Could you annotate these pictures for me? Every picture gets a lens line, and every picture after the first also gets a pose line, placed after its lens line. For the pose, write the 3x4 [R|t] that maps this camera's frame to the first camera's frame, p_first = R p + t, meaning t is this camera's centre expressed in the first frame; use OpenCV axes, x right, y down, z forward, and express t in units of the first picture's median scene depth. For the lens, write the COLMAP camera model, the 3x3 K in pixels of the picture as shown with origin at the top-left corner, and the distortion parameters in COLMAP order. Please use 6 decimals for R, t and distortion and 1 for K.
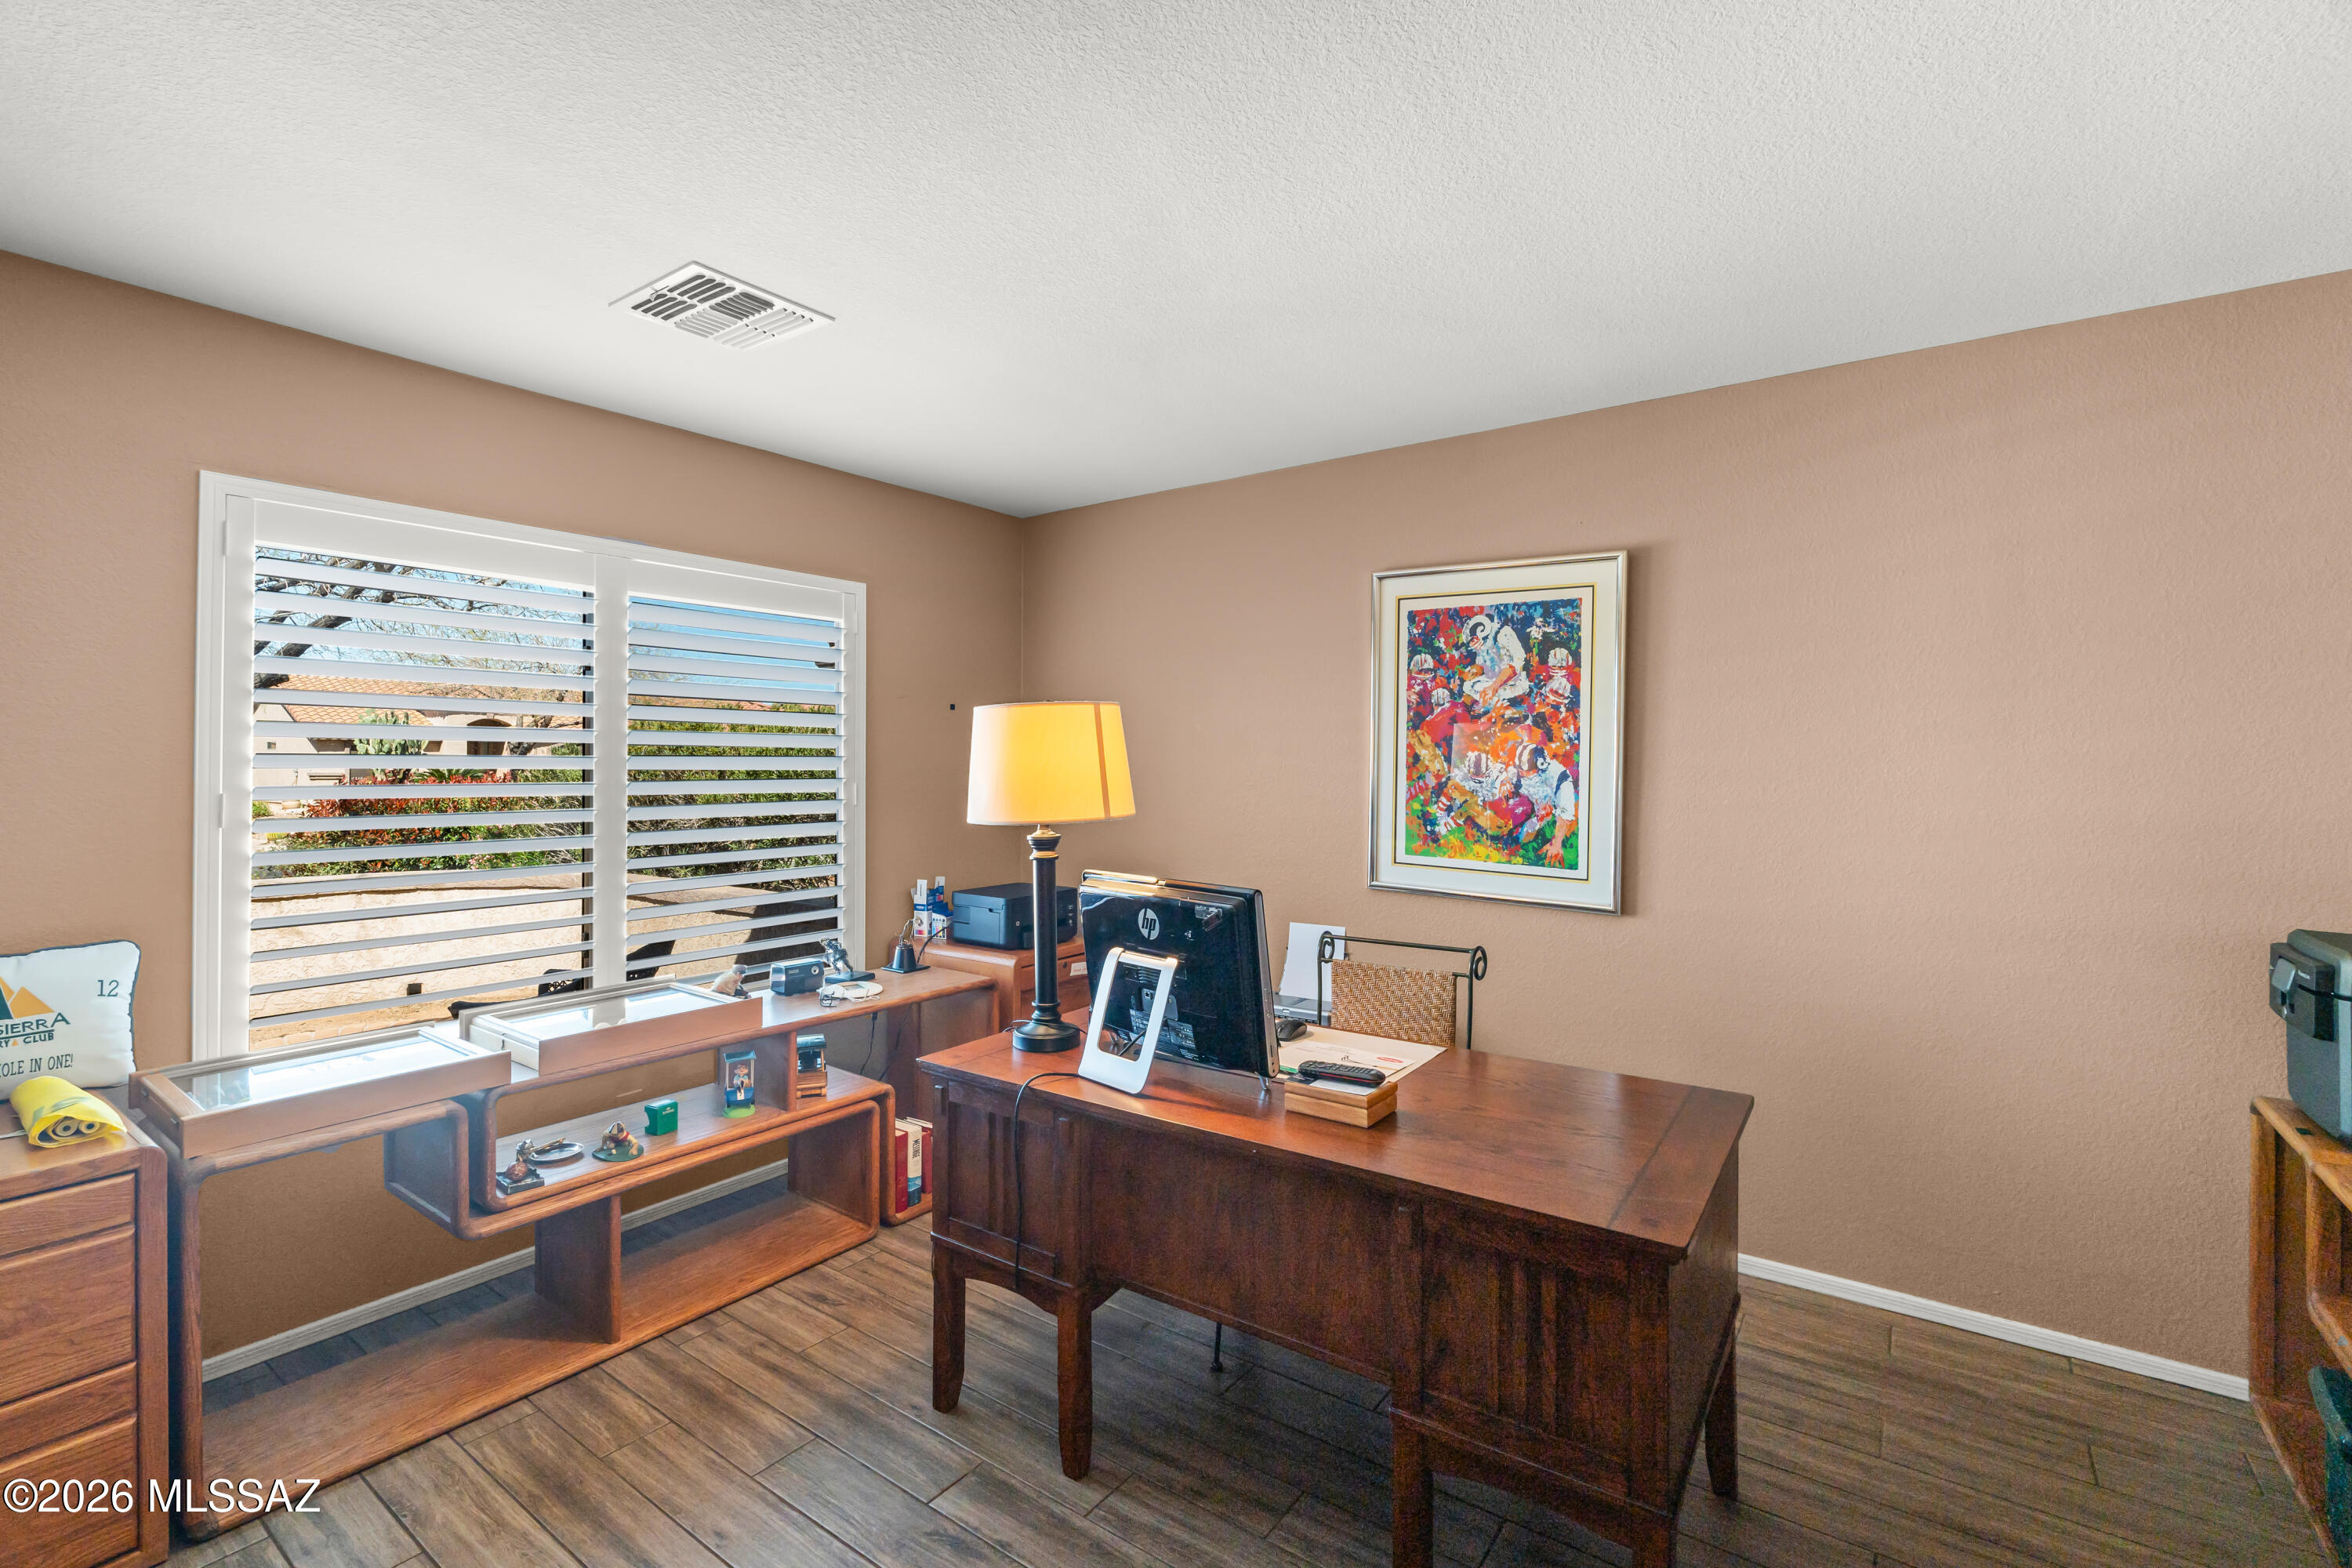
lens RADIAL K [[1028.9, 0, 1172.2], [0, 1028.9, 765.0], [0, 0, 1]] dist [-0.004572, 0.000463]
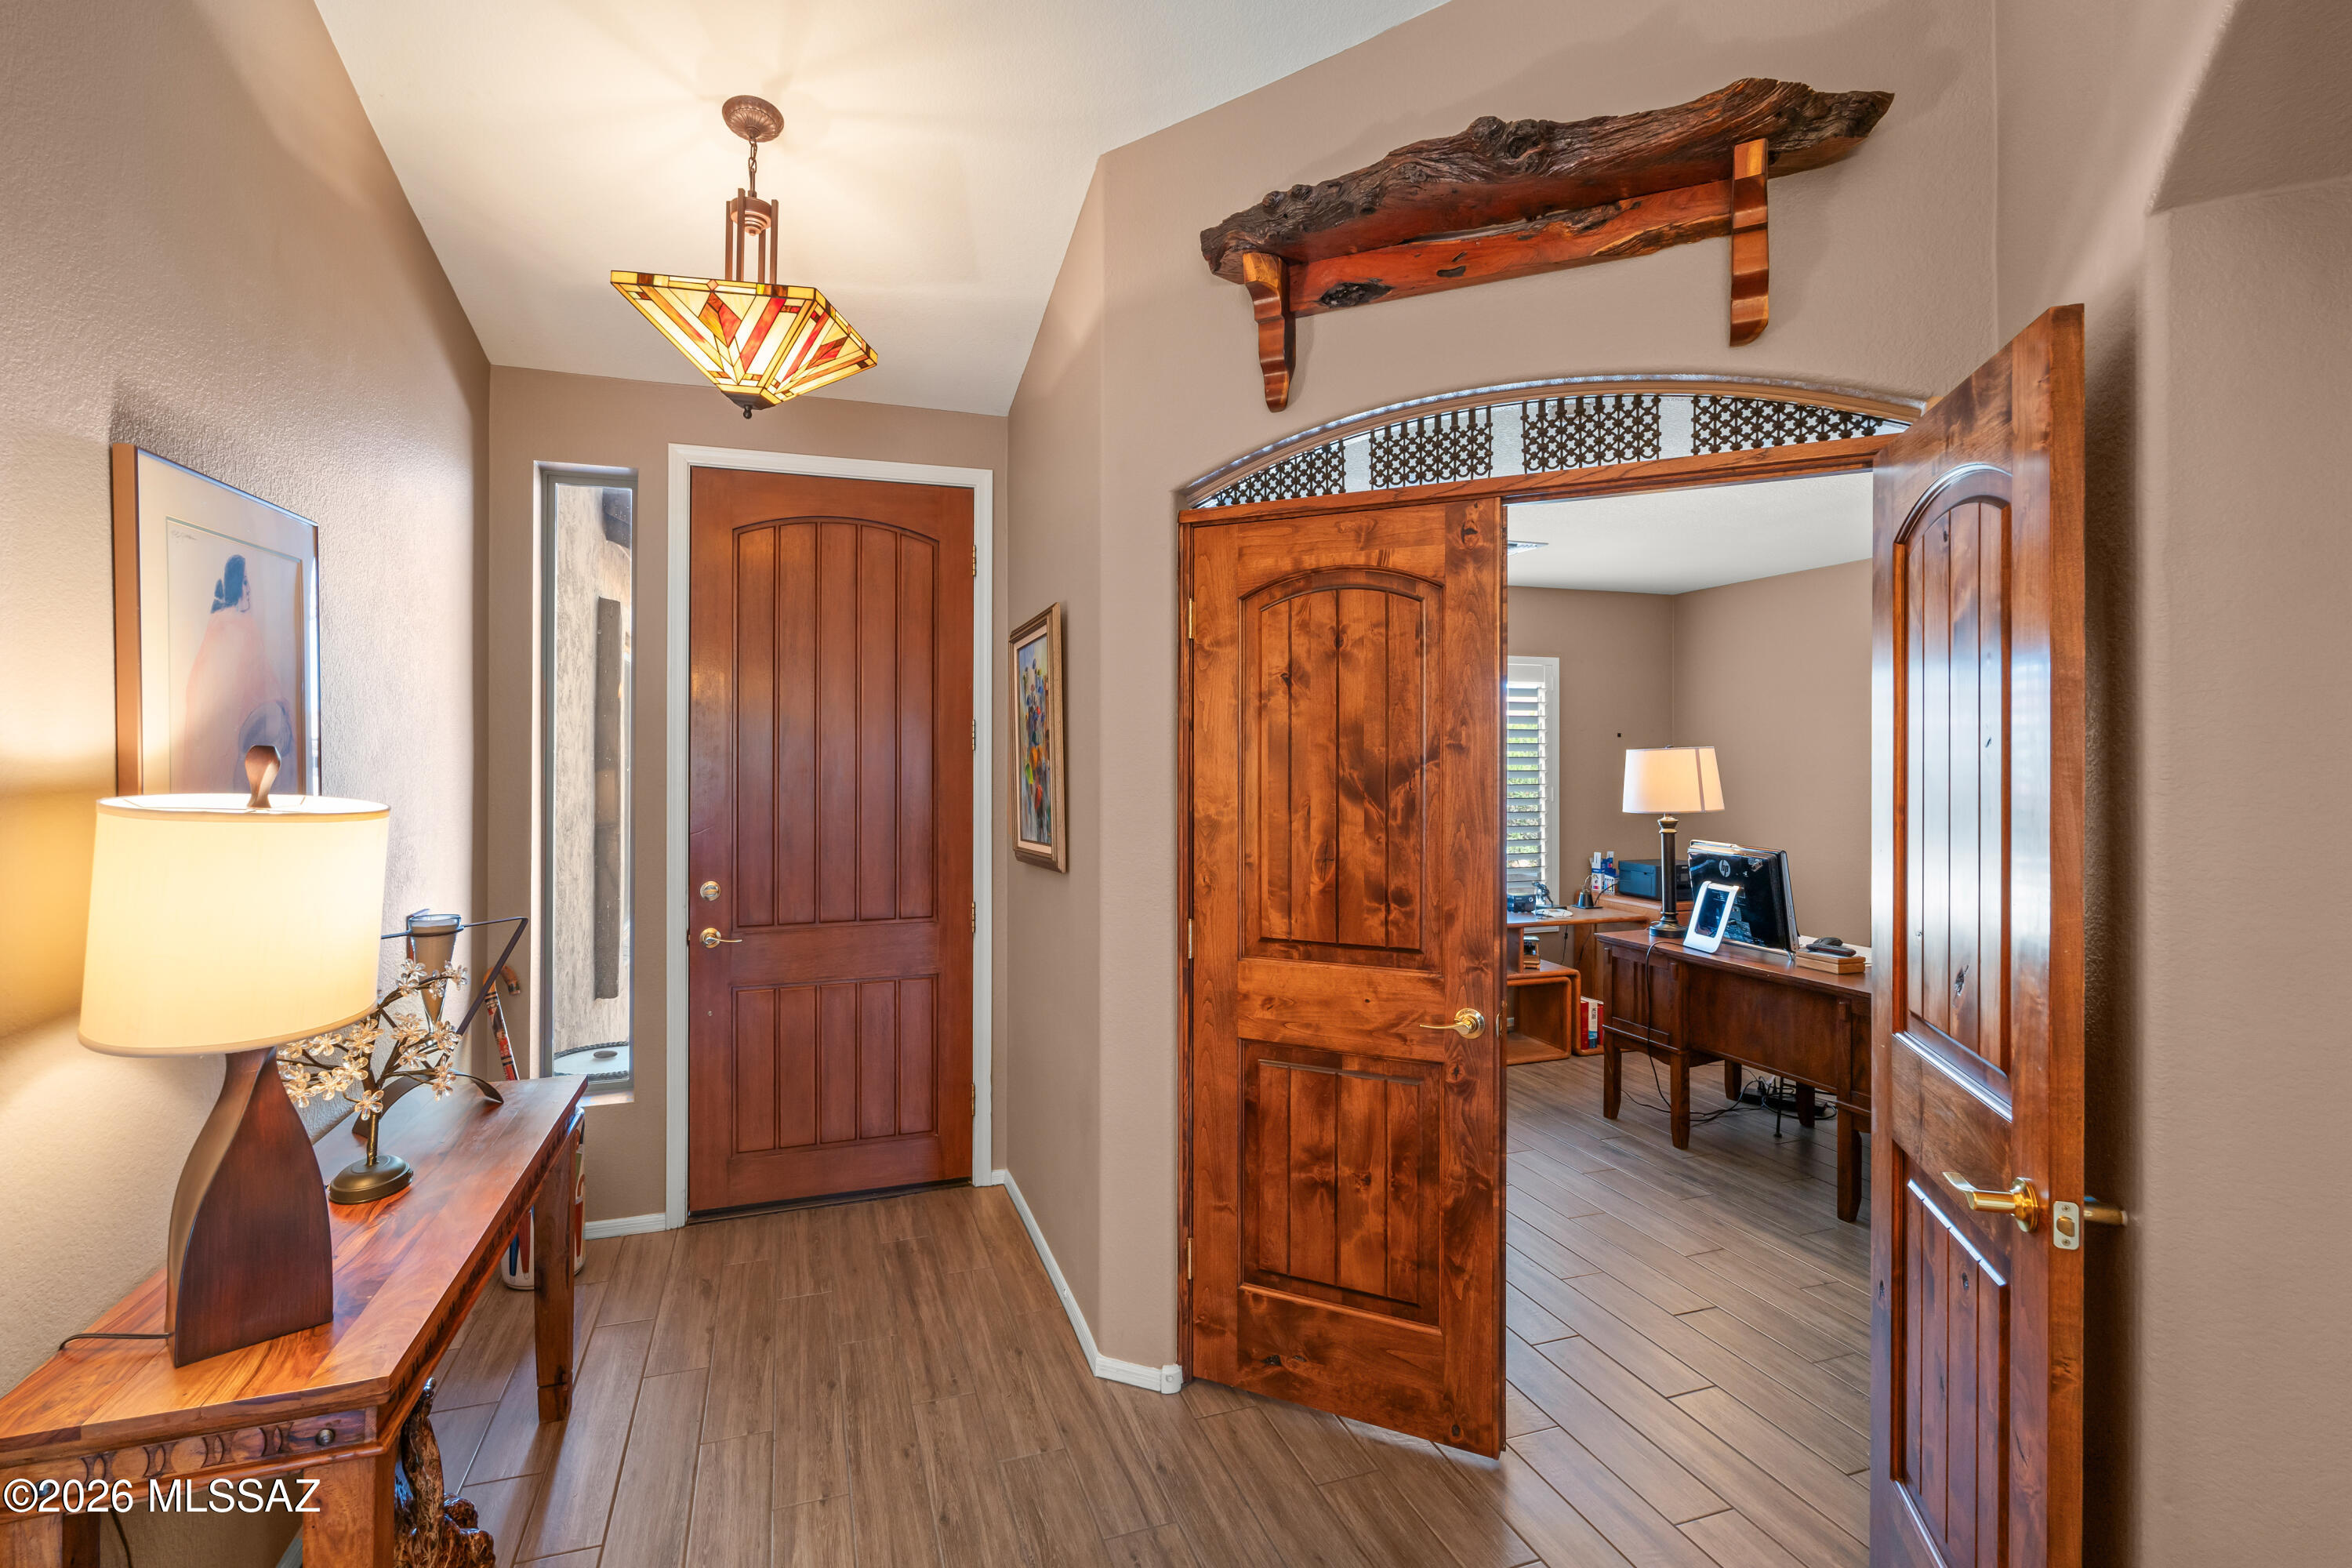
lens RADIAL K [[1109.3, 0, 1159.7], [0, 1109.3, 758.5], [0, 0, 1]] dist [-0.003068, 0.000302]
pose [[0.817337, -0.000586, -0.576159, 0.281055], [0.000055, 1.000000, -0.000940, -0.040358], [0.576159, 0.000737, 0.817337, -1.163644]]
